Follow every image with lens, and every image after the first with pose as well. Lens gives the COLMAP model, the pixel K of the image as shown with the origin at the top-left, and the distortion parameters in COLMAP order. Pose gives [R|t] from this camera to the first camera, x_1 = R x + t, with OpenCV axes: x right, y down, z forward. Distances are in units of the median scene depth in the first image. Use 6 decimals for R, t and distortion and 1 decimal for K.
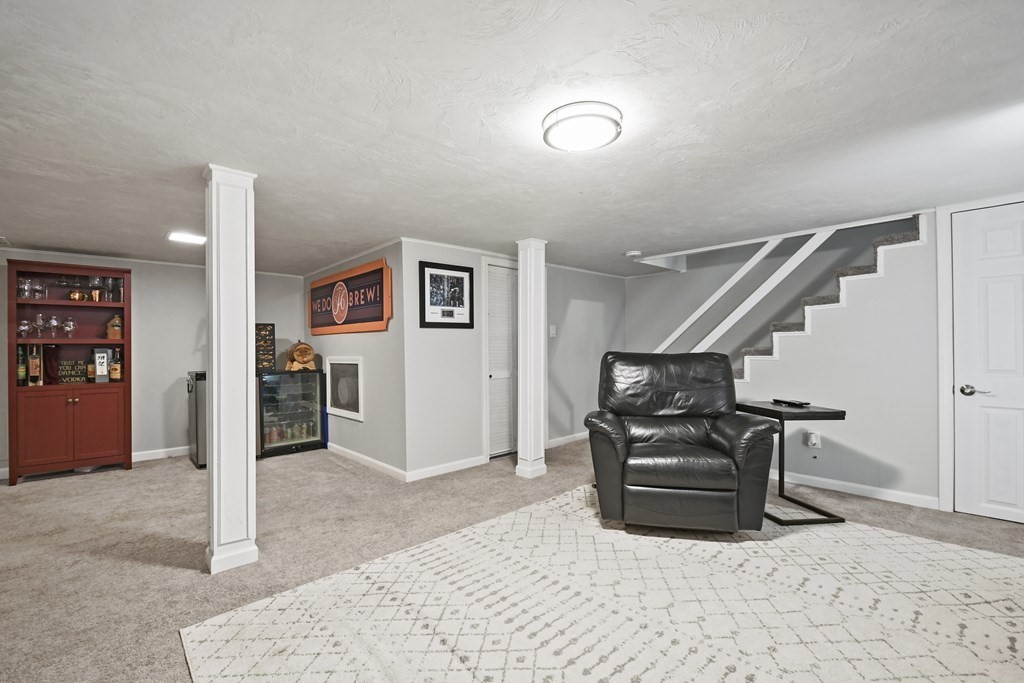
lens RADIAL K [[447.9, 0, 506.5], [0, 447.9, 339.5], [0, 0, 1]] dist [0.041921, -0.031643]
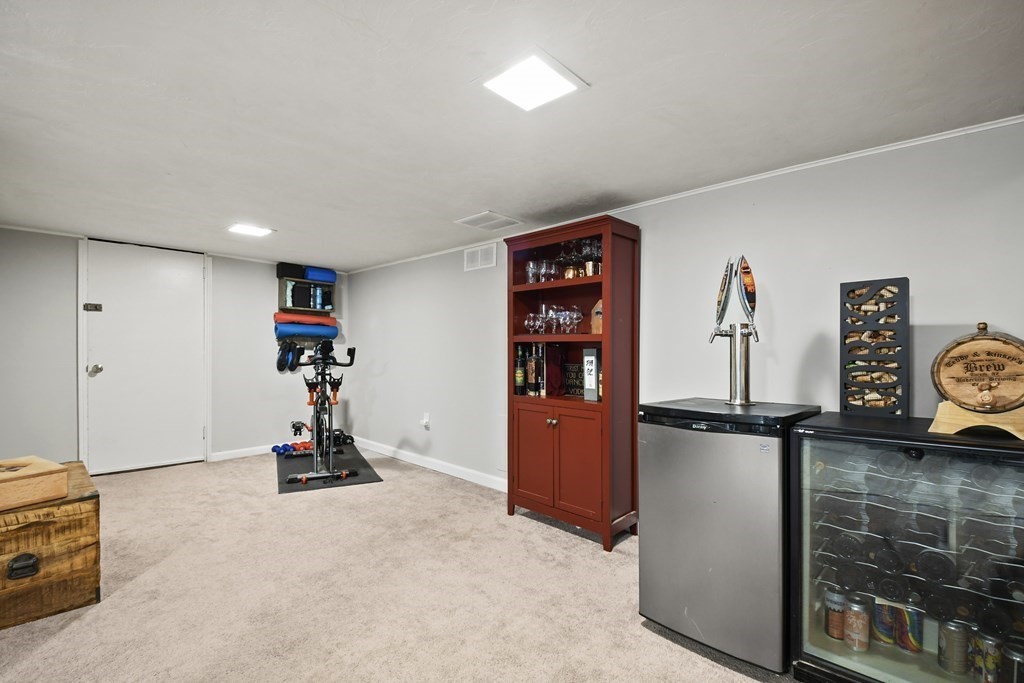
lens RADIAL K [[455.8, 0, 515.2], [0, 455.8, 346.4], [0, 0, 1]] dist [0.031929, -0.024268]
pose [[0.058003, 0.002223, -0.998314, -0.339805], [0.012112, 0.999922, 0.002931, 0.018660], [0.998243, -0.012261, 0.057971, 1.219360]]
